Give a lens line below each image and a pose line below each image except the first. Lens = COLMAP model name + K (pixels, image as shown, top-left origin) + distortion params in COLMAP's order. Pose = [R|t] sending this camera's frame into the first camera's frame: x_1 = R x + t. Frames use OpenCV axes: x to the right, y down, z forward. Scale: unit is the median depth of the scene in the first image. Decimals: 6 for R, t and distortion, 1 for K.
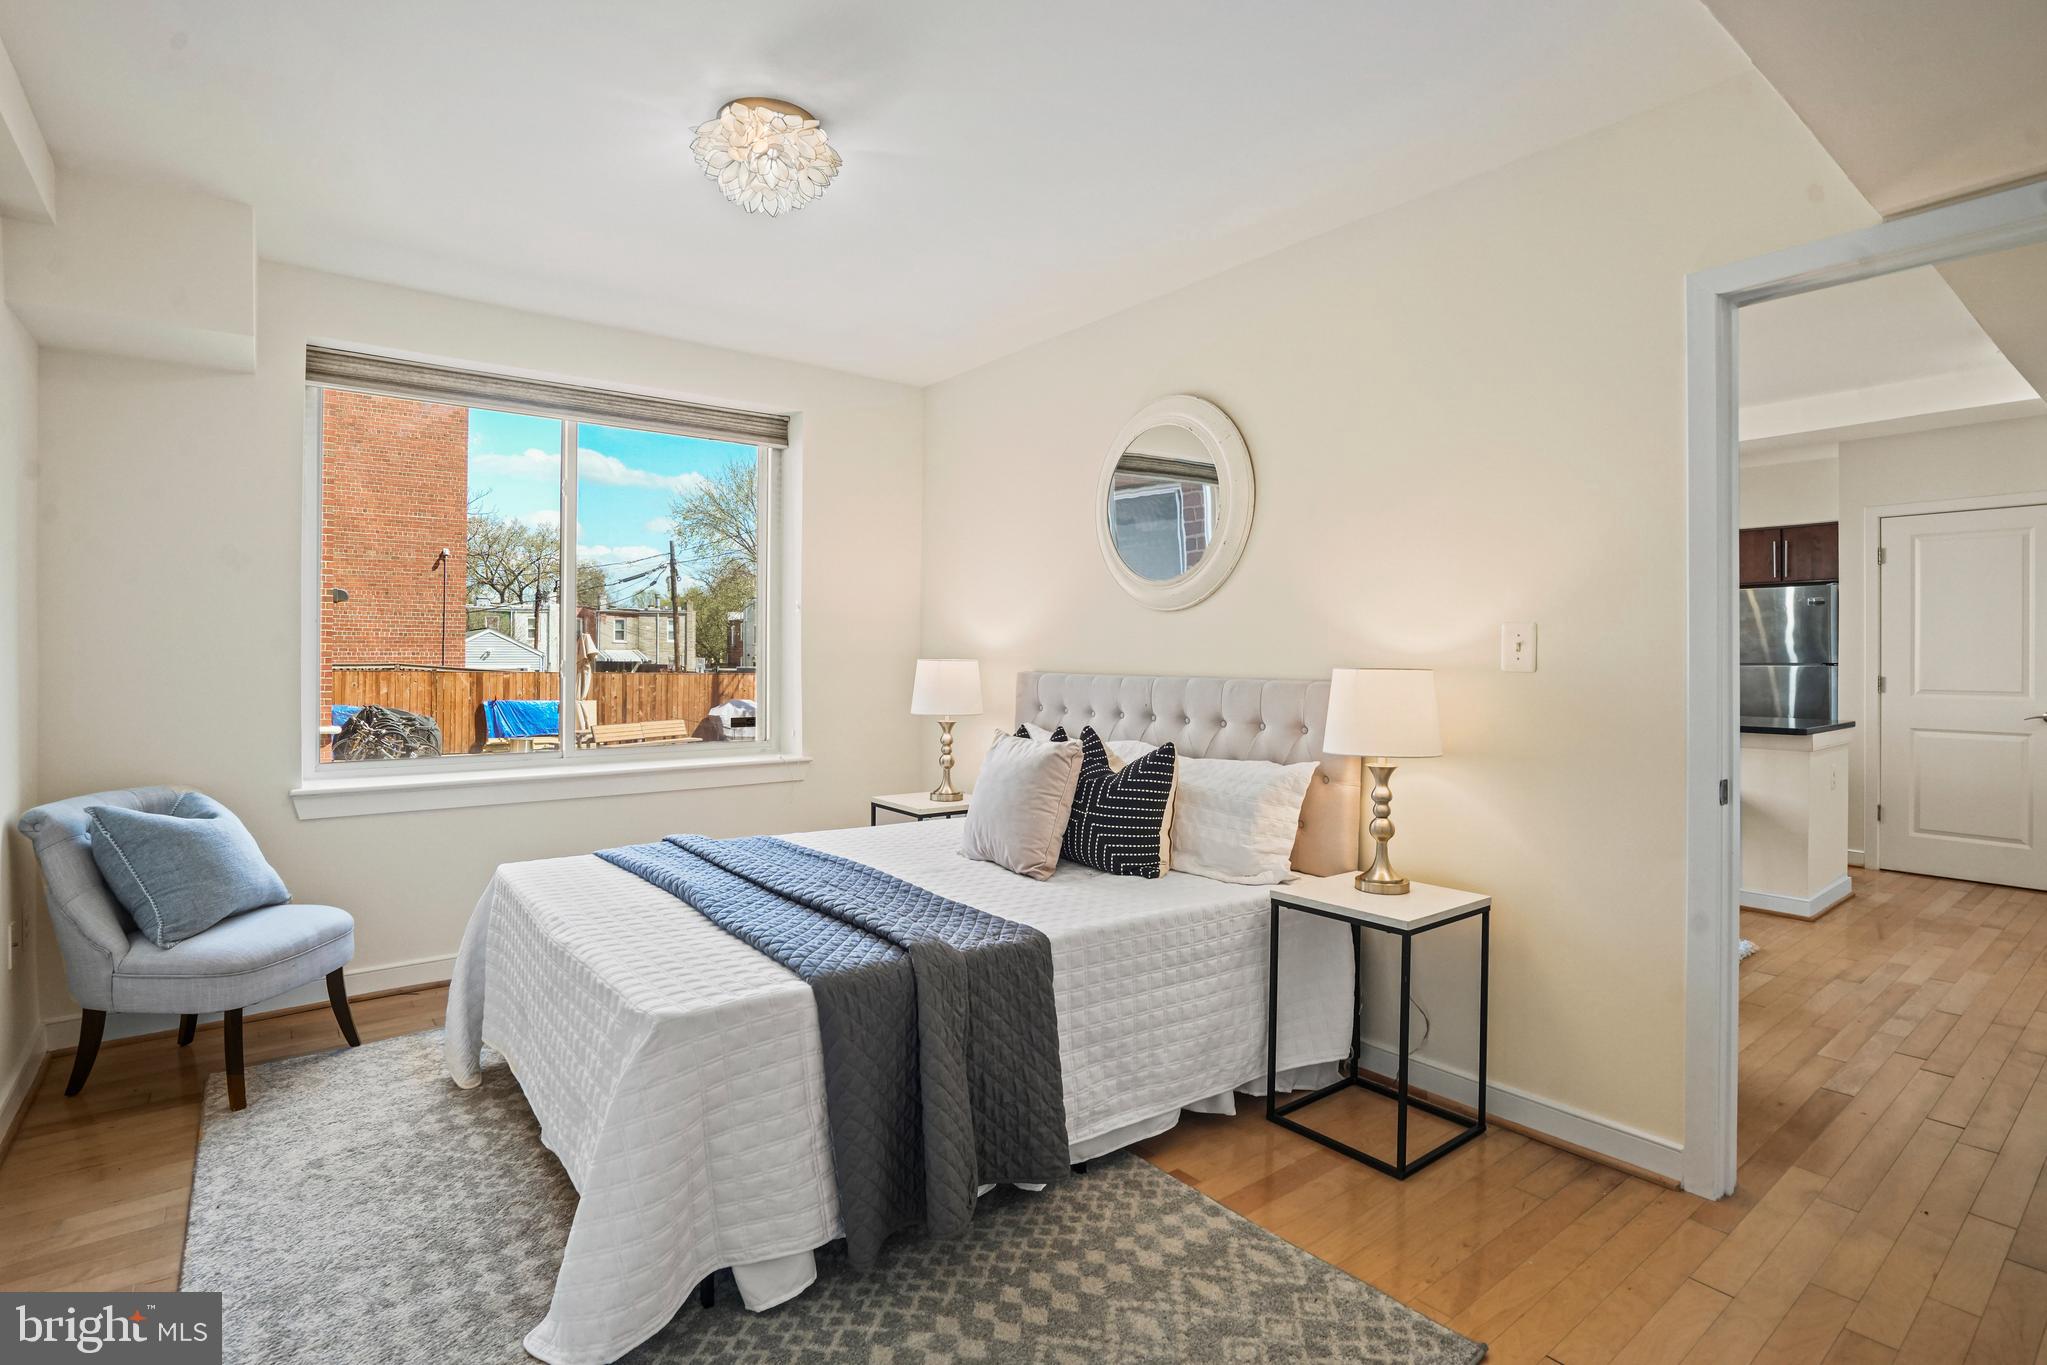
lens RADIAL K [[977.4, 0, 1023.9], [0, 977.4, 652.1], [0, 0, 1]] dist [-0.013957, 0.000189]
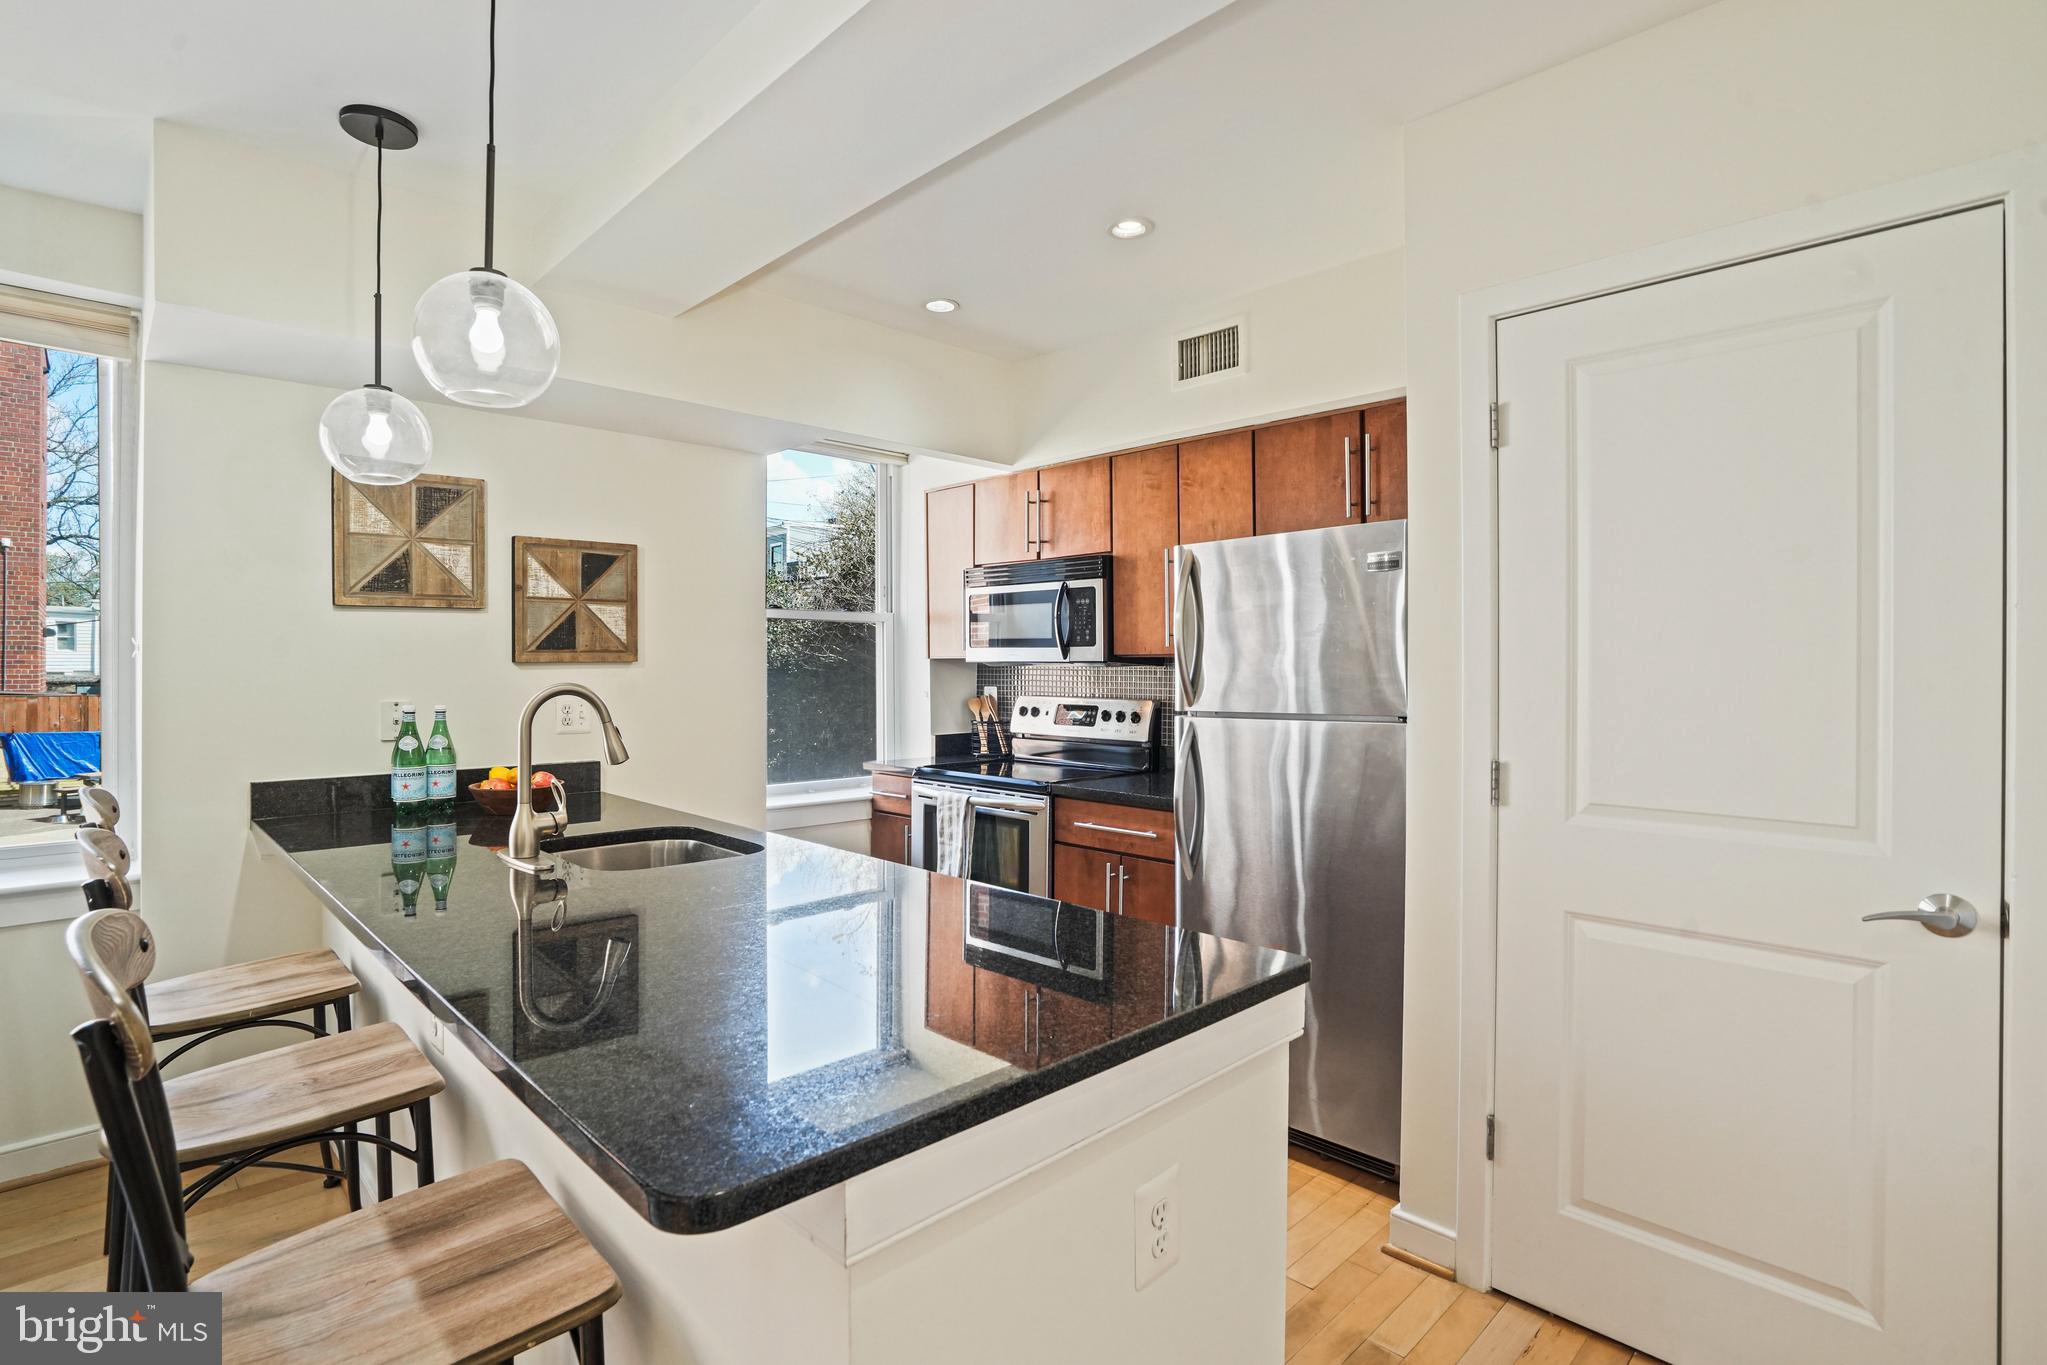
lens RADIAL K [[992.1, 0, 1012.9], [0, 992.1, 669.5], [0, 0, 1]] dist [-0.057020, 0.026593]
pose [[0.994544, -0.001004, 0.104314, 0.168236], [0.000584, 0.999992, 0.004054, -0.002601], [-0.104317, -0.003971, 0.994536, 0.165030]]
